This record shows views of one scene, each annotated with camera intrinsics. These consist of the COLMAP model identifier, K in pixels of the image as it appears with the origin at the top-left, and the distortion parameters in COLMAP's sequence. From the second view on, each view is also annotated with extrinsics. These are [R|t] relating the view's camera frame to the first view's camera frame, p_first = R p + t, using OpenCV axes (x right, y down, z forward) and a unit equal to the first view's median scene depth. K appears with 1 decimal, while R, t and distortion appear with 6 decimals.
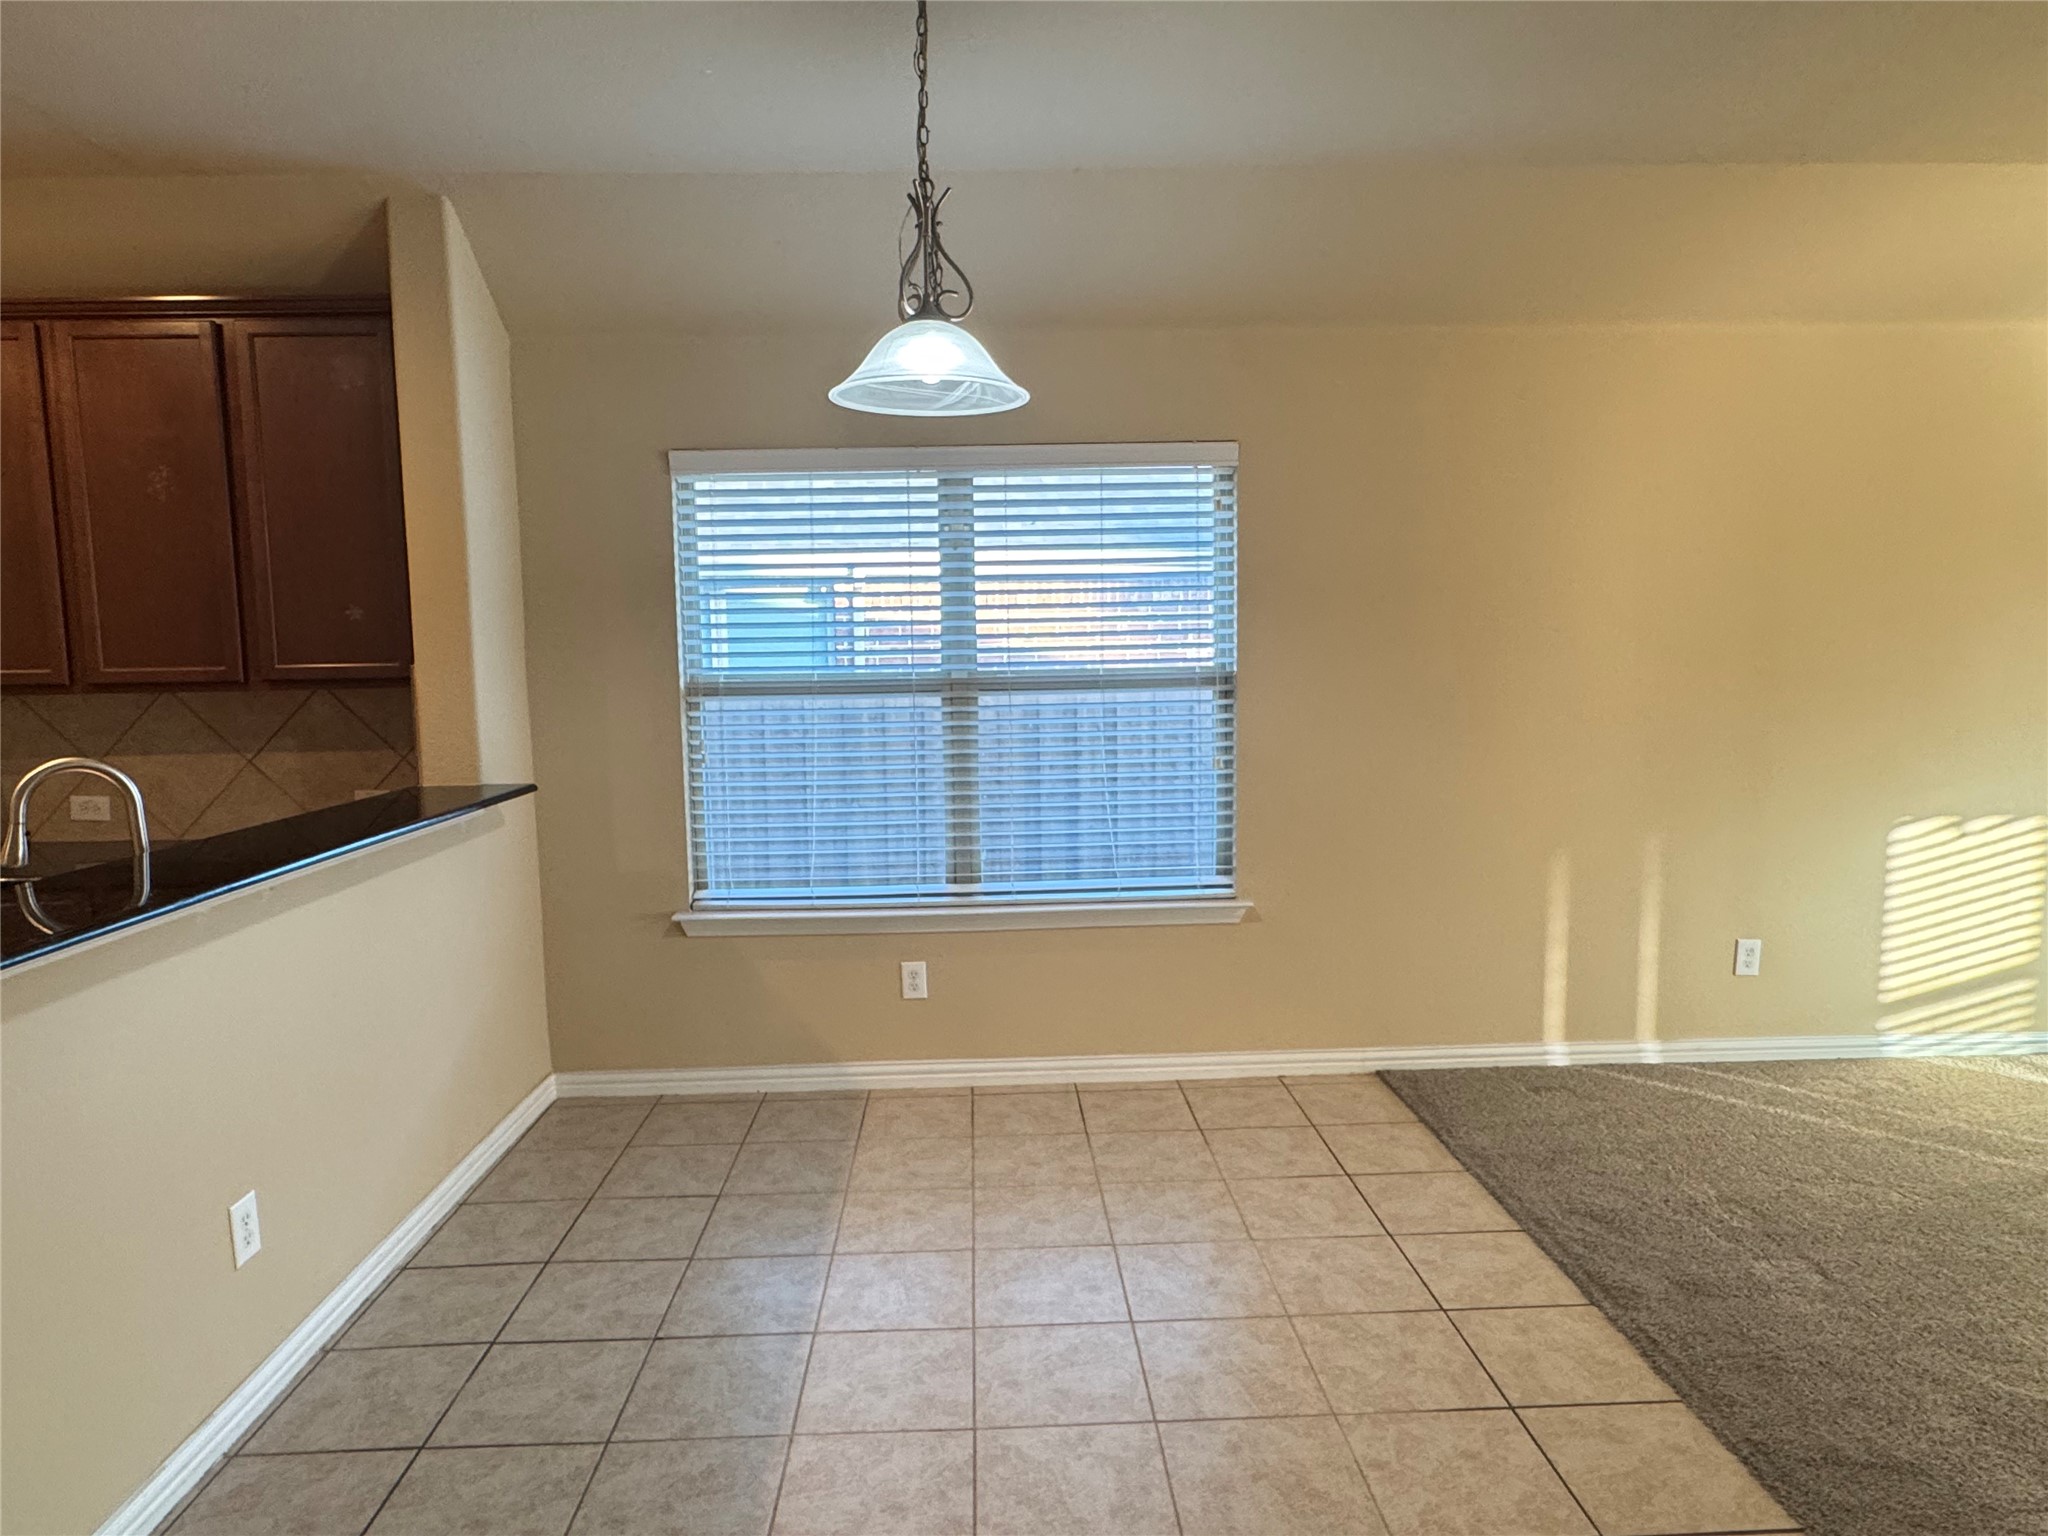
lens RADIAL K [[1226.5, 0, 1019.1], [0, 1226.5, 768.8], [0, 0, 1]] dist [-0.005193, 0.000996]
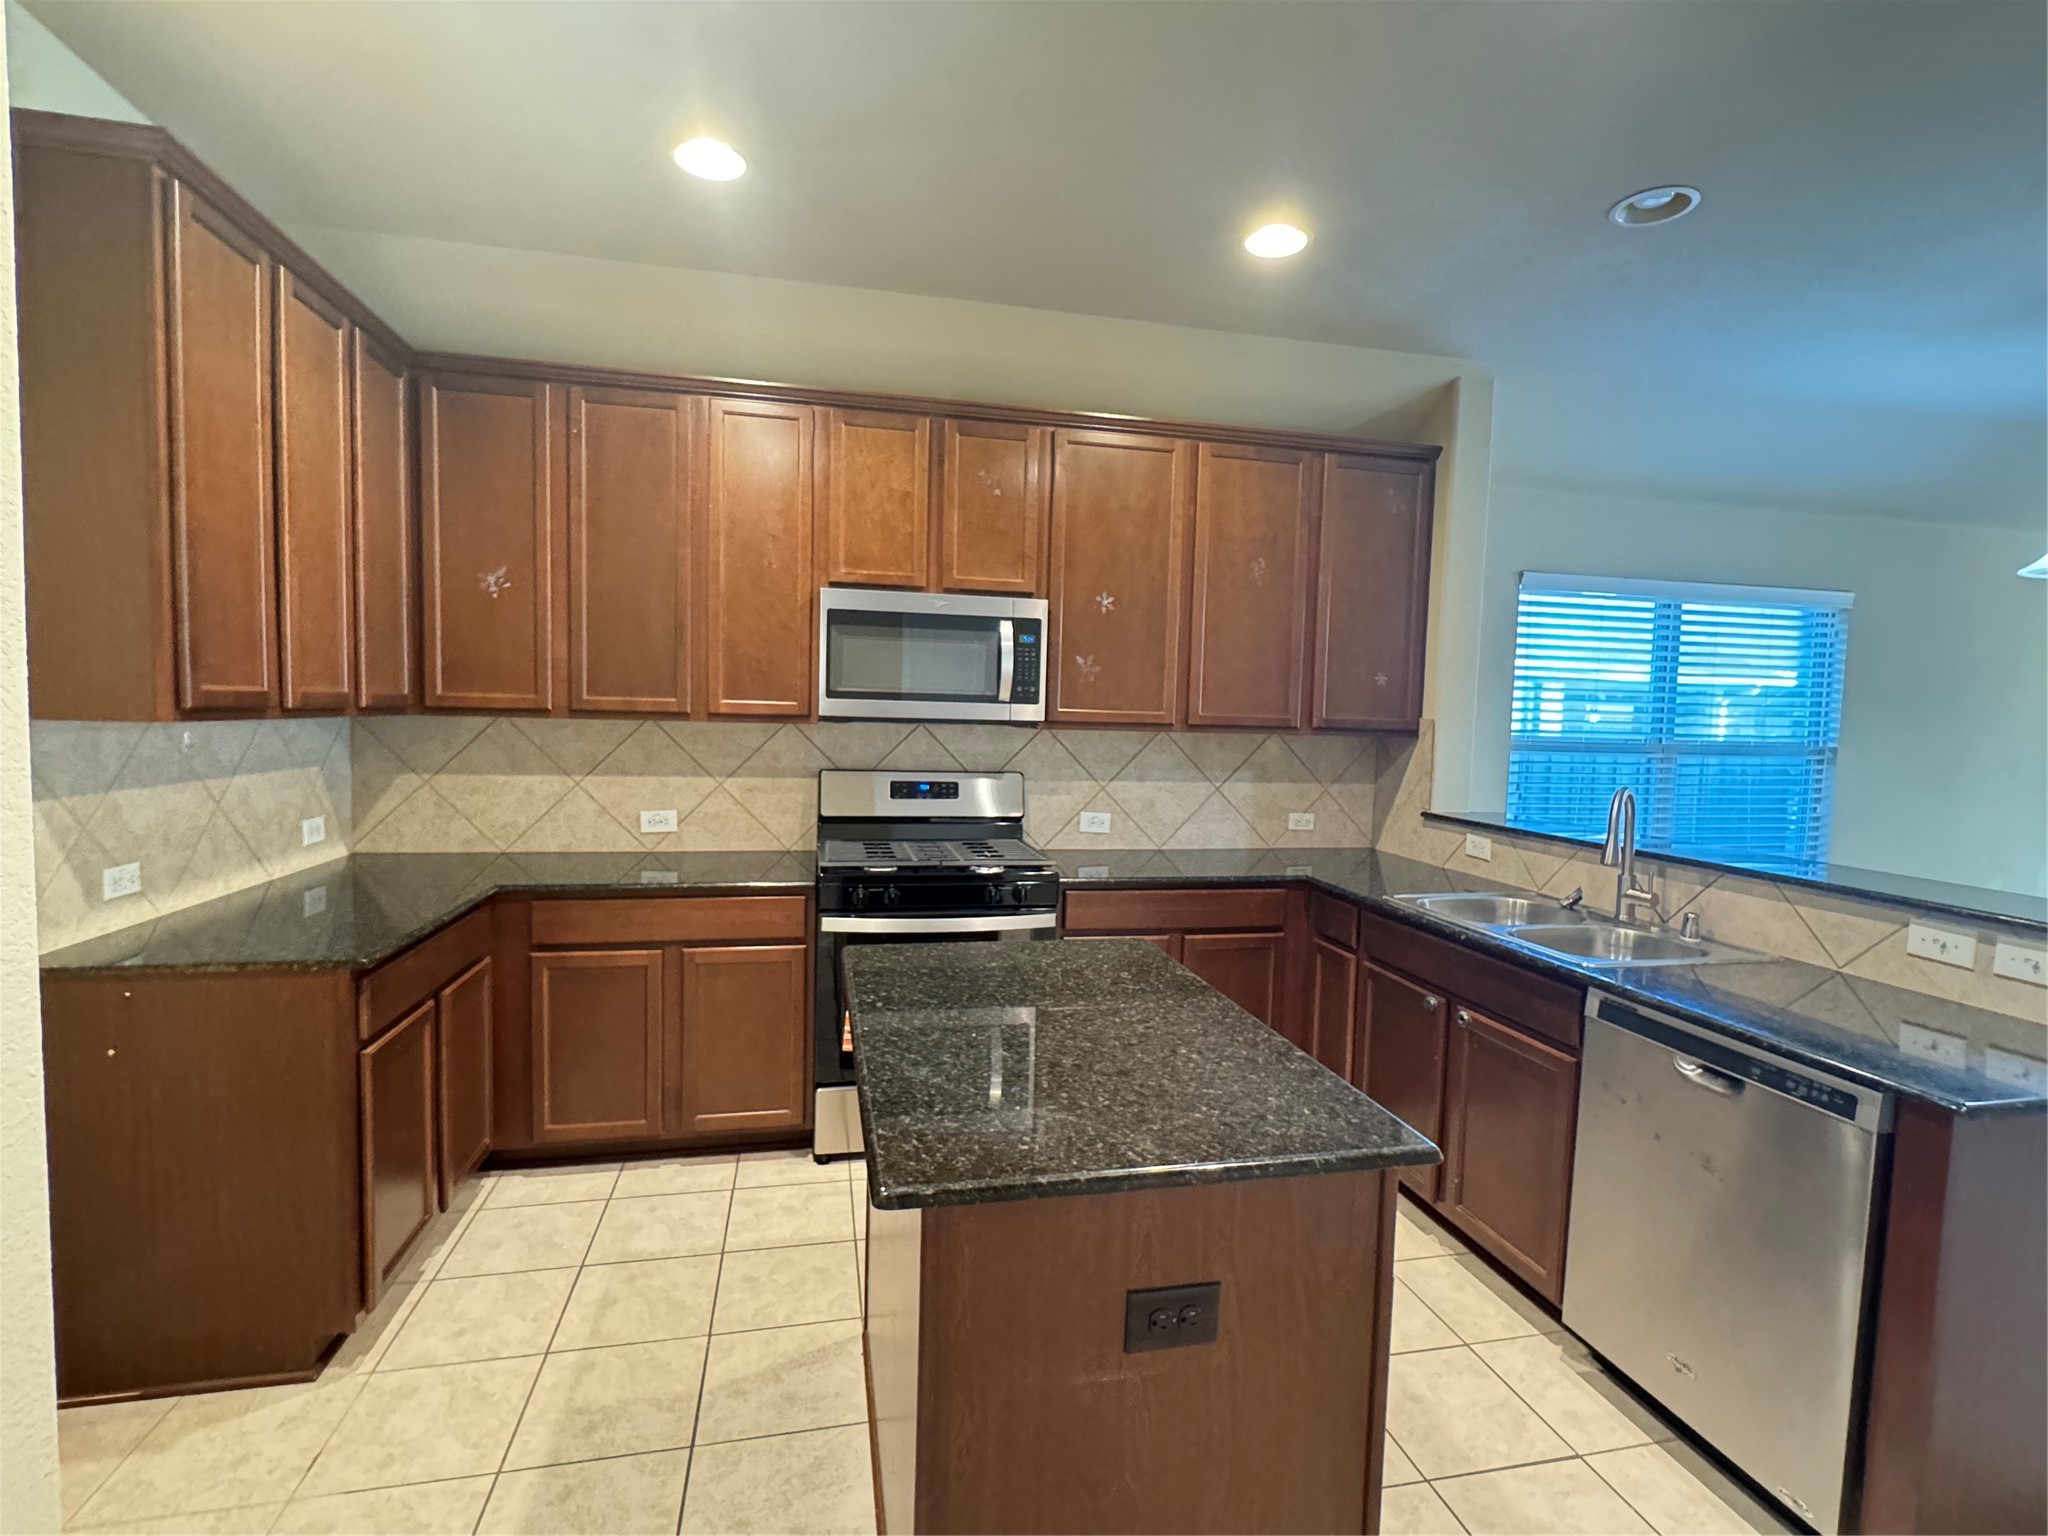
lens RADIAL K [[1074.2, 0, 1036.6], [0, 1074.2, 773.8], [0, 0, 1]] dist [-0.019241, -0.000604]
pose [[0.982133, 0.037909, 0.184332, -0.952210], [-0.031063, 0.998721, -0.039889, 0.026565], [-0.185608, 0.033450, 0.982054, -0.048453]]
